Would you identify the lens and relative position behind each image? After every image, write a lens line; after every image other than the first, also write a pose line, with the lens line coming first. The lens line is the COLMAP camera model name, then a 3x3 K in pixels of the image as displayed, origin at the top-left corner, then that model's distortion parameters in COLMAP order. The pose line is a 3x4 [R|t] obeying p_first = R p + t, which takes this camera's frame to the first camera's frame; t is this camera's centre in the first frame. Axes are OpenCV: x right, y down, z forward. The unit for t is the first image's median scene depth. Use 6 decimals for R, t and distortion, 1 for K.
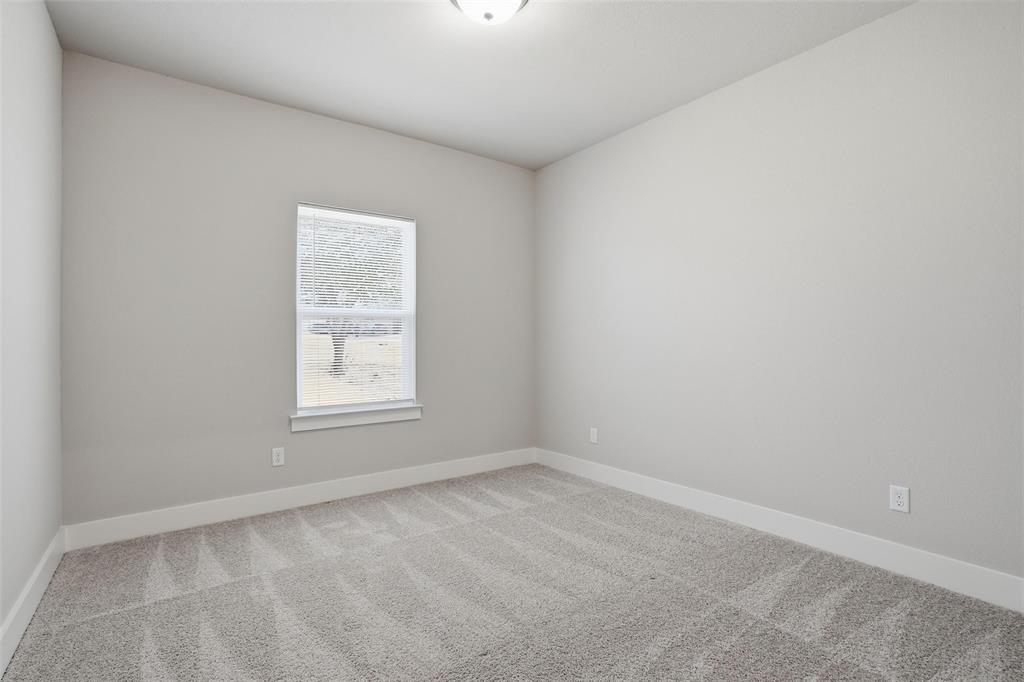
lens RADIAL K [[481.1, 0, 508.5], [0, 481.1, 338.0], [0, 0, 1]] dist [-0.051800, 0.018170]
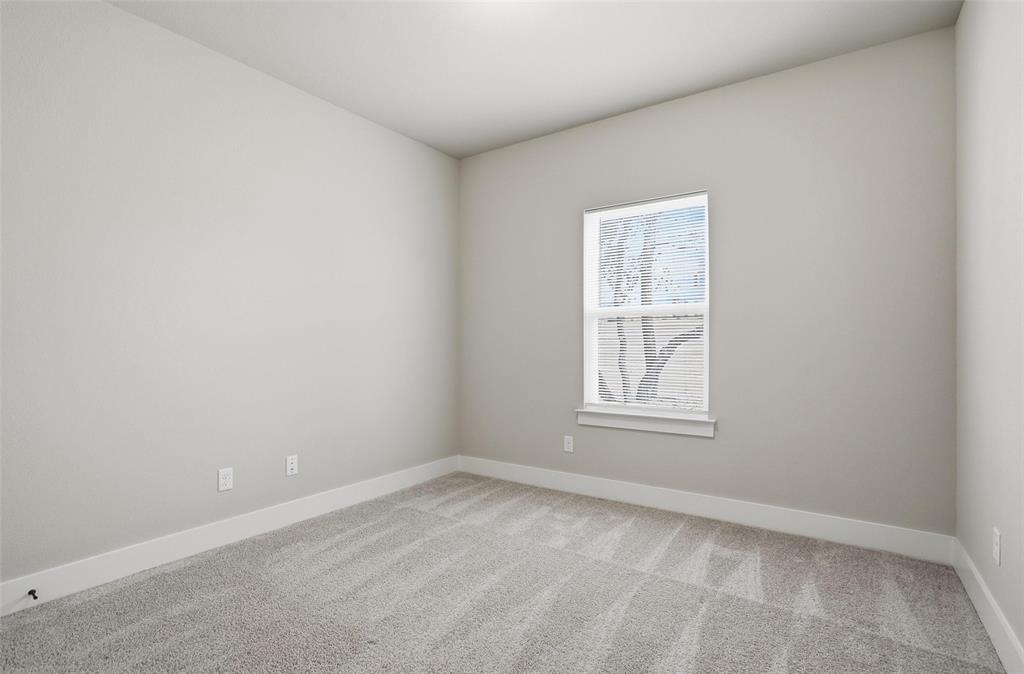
lens RADIAL K [[481.1, 0, 512.3], [0, 481.1, 335.7], [0, 0, 1]] dist [-0.051800, 0.018170]
pose [[0.317776, -0.020502, -0.947944, 0.542665], [0.005162, 0.999789, -0.019893, 0.017178], [0.948152, 0.001428, 0.317815, 0.513190]]
